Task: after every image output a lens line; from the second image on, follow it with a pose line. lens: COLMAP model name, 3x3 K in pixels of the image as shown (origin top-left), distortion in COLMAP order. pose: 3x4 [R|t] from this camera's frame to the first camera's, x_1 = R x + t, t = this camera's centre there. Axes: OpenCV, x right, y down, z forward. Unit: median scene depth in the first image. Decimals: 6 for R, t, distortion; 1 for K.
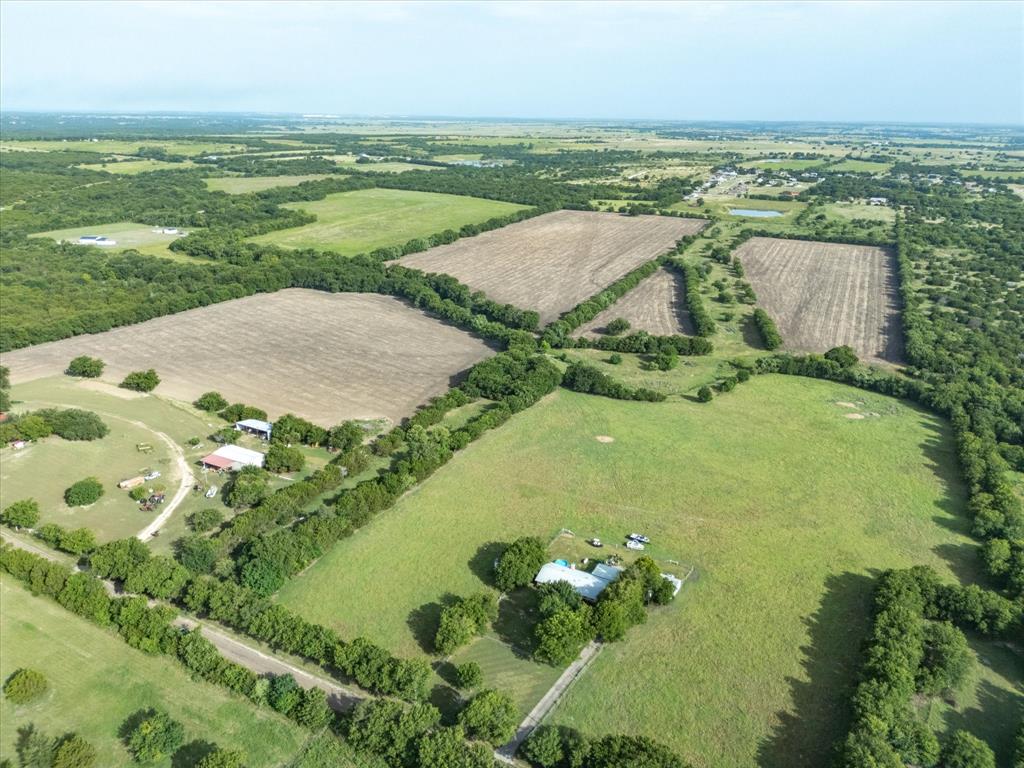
lens RADIAL K [[759.3, 0, 512.0], [0, 759.3, 384.0], [0, 0, 1]] dist [0.081293, -0.089192]
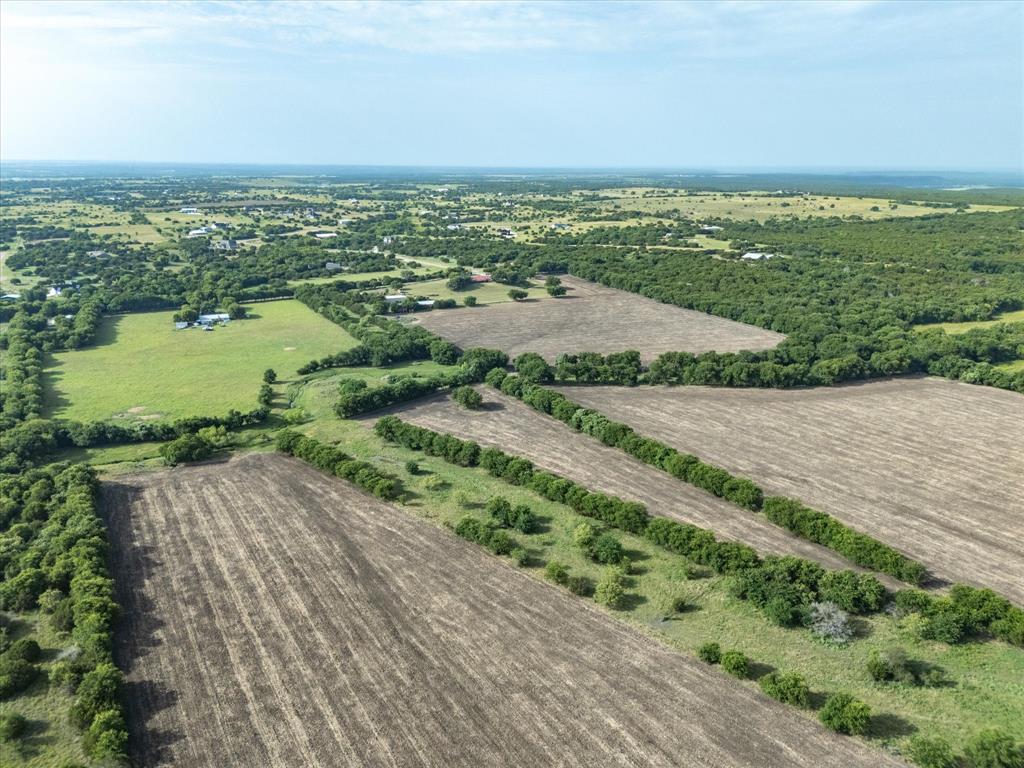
lens RADIAL K [[755.1, 0, 508.6], [0, 755.1, 381.2], [0, 0, 1]] dist [0.085035, -0.101743]
pose [[-0.575623, 0.206060, -0.791326, 0.352561], [-0.291860, 0.852216, 0.434219, -0.213415], [0.763856, 0.480903, -0.430415, 0.660602]]
